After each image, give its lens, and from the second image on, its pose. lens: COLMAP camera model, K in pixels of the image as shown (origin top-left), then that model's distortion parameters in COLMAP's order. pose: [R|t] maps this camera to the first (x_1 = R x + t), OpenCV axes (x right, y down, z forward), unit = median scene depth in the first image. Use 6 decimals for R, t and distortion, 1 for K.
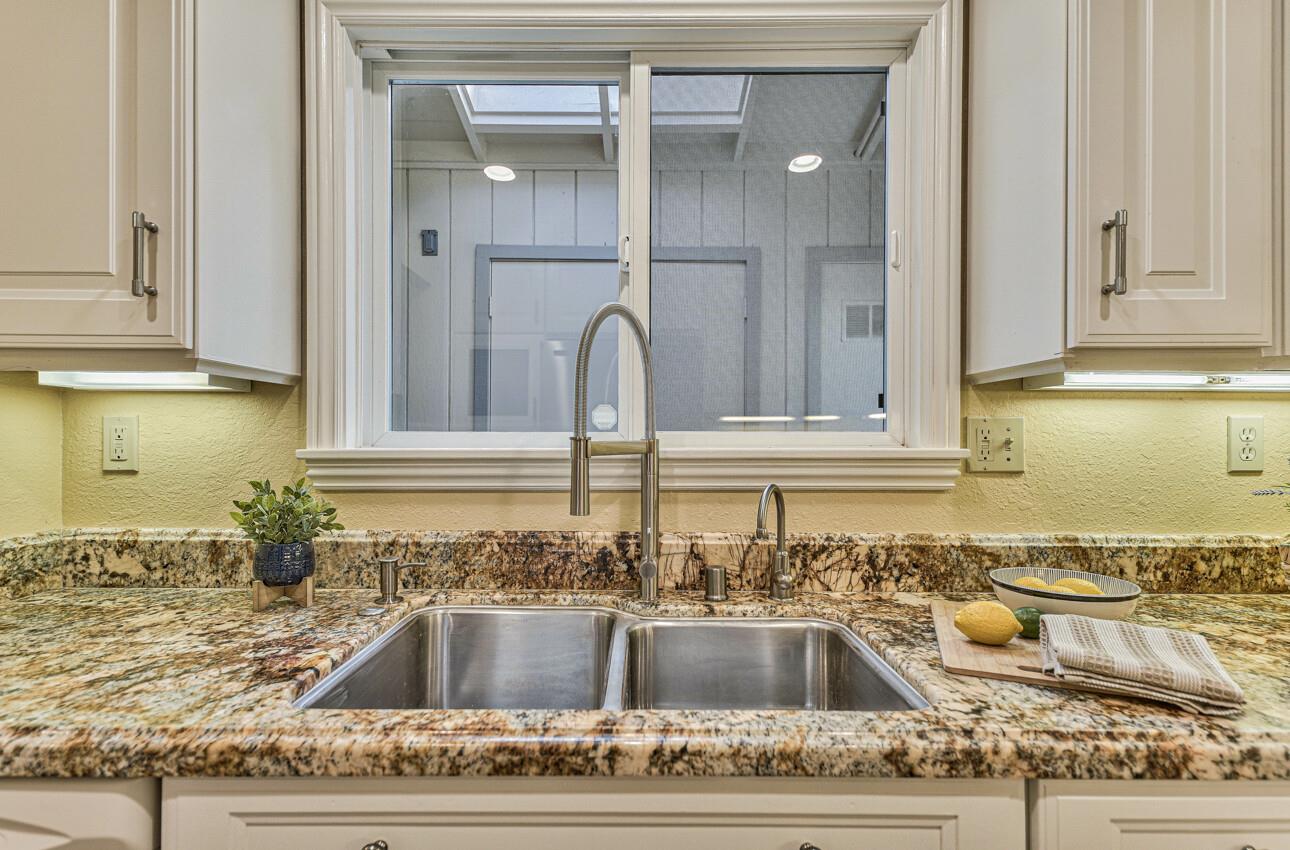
lens RADIAL K [[645.1, 0, 644.4], [0, 645.1, 438.8], [0, 0, 1]] dist [0.006924, -0.000209]
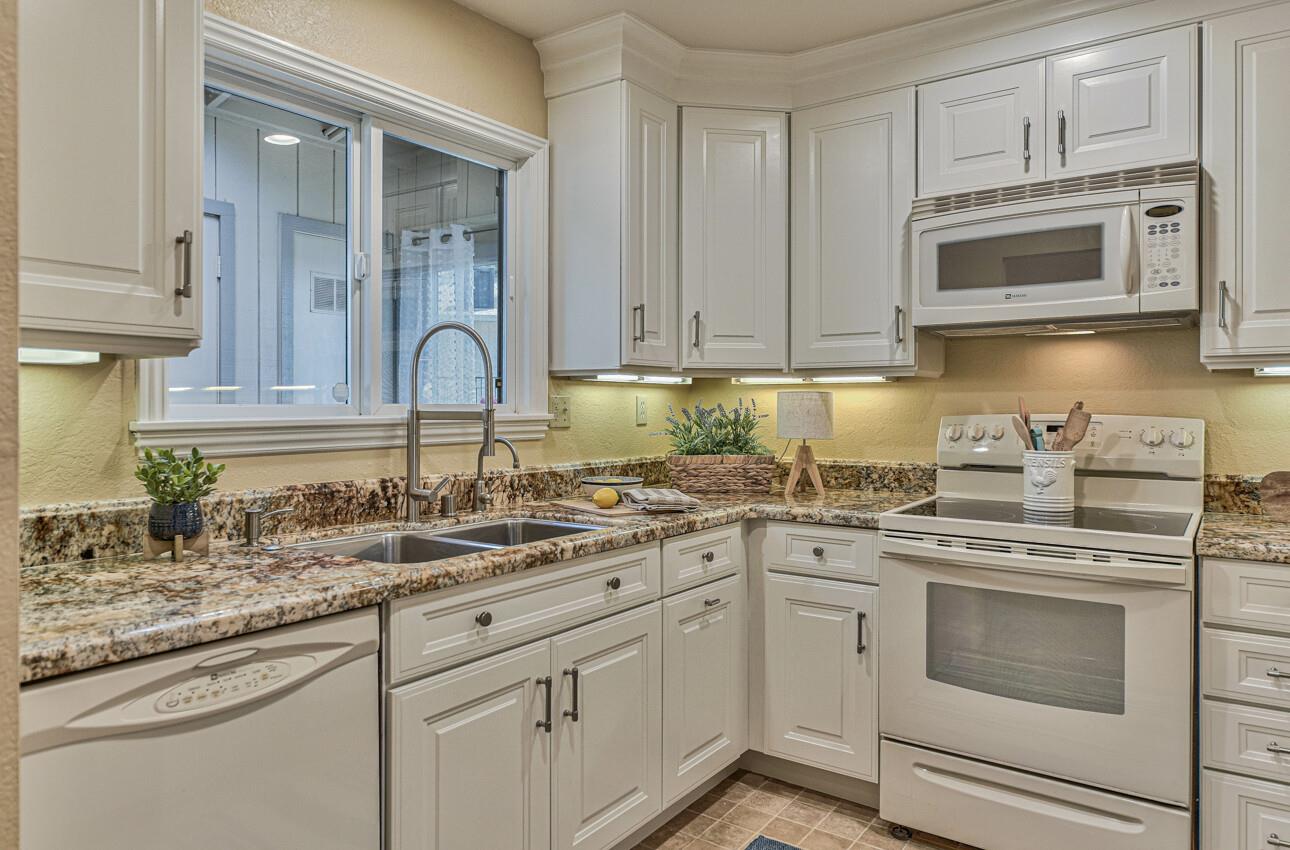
lens RADIAL K [[793.5, 0, 646.7], [0, 793.5, 409.2], [0, 0, 1]] dist [0.003030, 0.000041]
pose [[0.583629, -0.006405, 0.811995, -1.081464], [0.002069, 0.999977, 0.006401, -0.010791], [-0.812018, -0.002056, 0.583629, -0.432264]]
